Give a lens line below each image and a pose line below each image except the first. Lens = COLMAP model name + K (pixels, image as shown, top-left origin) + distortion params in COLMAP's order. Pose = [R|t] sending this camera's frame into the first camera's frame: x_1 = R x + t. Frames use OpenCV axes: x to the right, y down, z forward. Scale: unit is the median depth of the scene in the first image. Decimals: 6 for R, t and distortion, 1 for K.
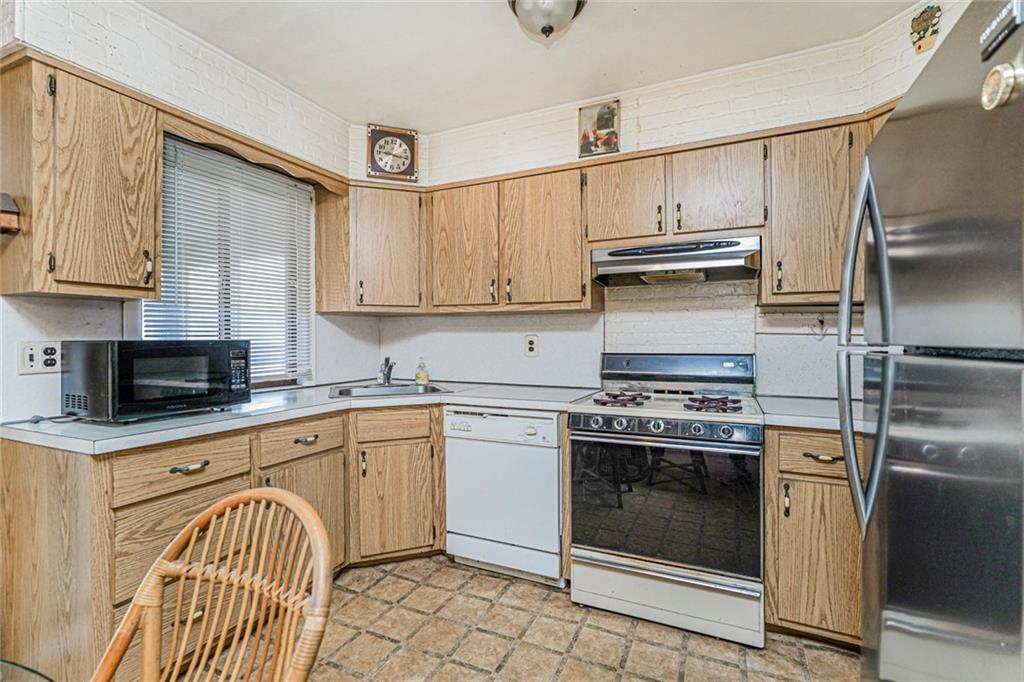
lens RADIAL K [[457.4, 0, 525.1], [0, 457.4, 336.7], [0, 0, 1]] dist [-0.026961, 0.008433]
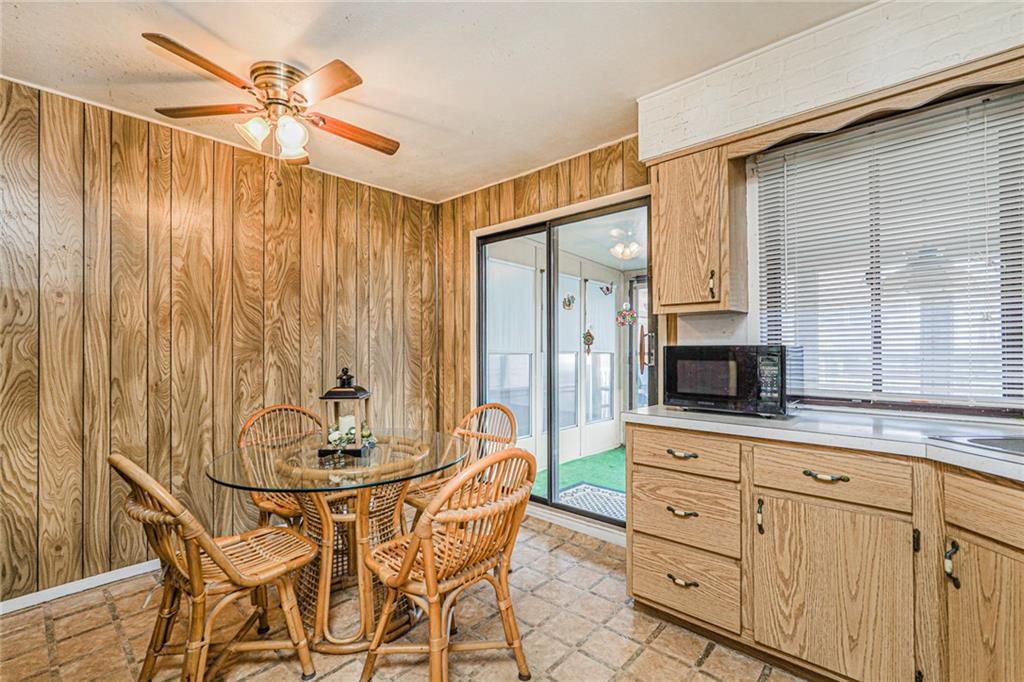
lens RADIAL K [[457.4, 0, 511.7], [0, 457.4, 345.2], [0, 0, 1]] dist [-0.026961, 0.008433]
pose [[-0.328531, -0.000651, -0.944493, 0.346648], [0.007376, 0.999967, -0.003255, 0.005329], [0.944464, -0.008036, -0.328516, 0.652738]]
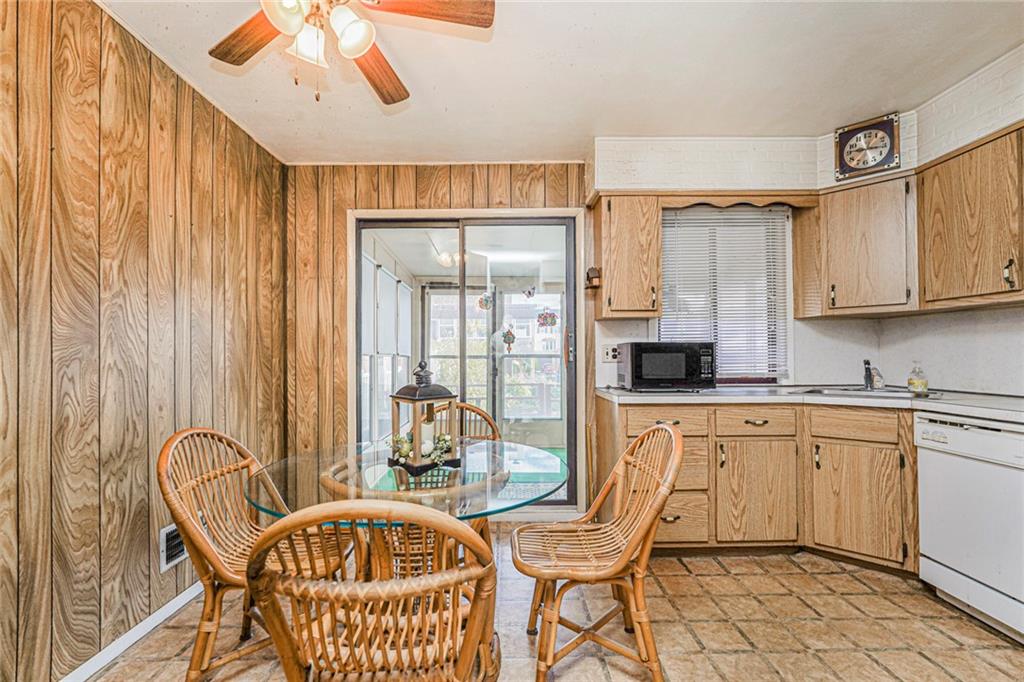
lens RADIAL K [[457.4, 0, 506.2], [0, 457.4, 353.9], [0, 0, 1]] dist [-0.026961, 0.008433]
pose [[0.407172, -0.004210, -0.913342, 0.314032], [0.006923, 0.999975, -0.001523, 0.033810], [0.913325, -0.005703, 0.407190, -0.099561]]
